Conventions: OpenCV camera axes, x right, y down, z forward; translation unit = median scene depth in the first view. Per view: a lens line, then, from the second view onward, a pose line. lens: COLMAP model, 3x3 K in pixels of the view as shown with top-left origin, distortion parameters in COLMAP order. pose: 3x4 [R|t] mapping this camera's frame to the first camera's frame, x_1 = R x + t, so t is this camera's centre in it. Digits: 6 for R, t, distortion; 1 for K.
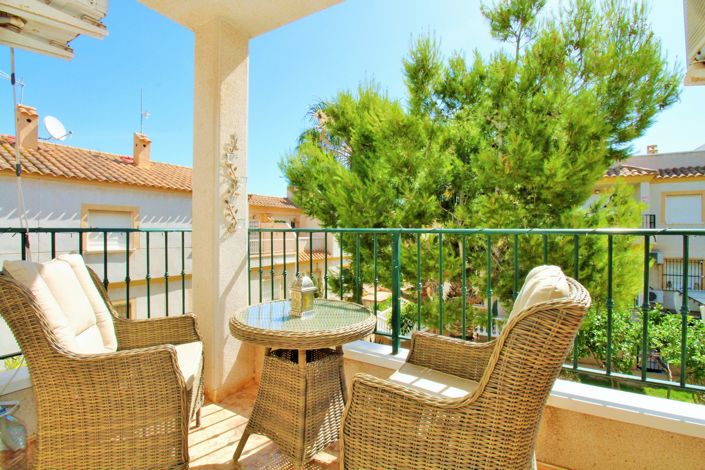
lens RADIAL K [[334.5, 0, 352.5], [0, 334.5, 235.0], [0, 0, 1]] dist [0.000120, -0.012280]
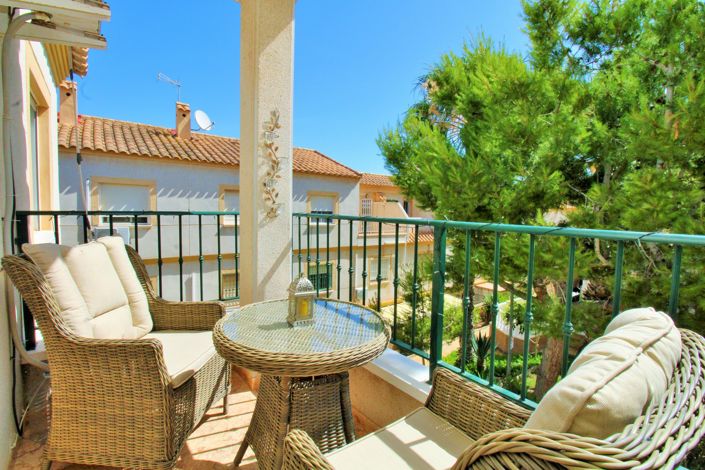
lens RADIAL K [[334.5, 0, 352.5], [0, 334.5, 235.0], [0, 0, 1]] dist [0.000120, -0.012280]
pose [[0.931954, 0.046679, -0.359560, 0.079863], [-0.023332, 0.997344, 0.069001, -0.012333], [0.361826, -0.055916, 0.930567, 0.086383]]
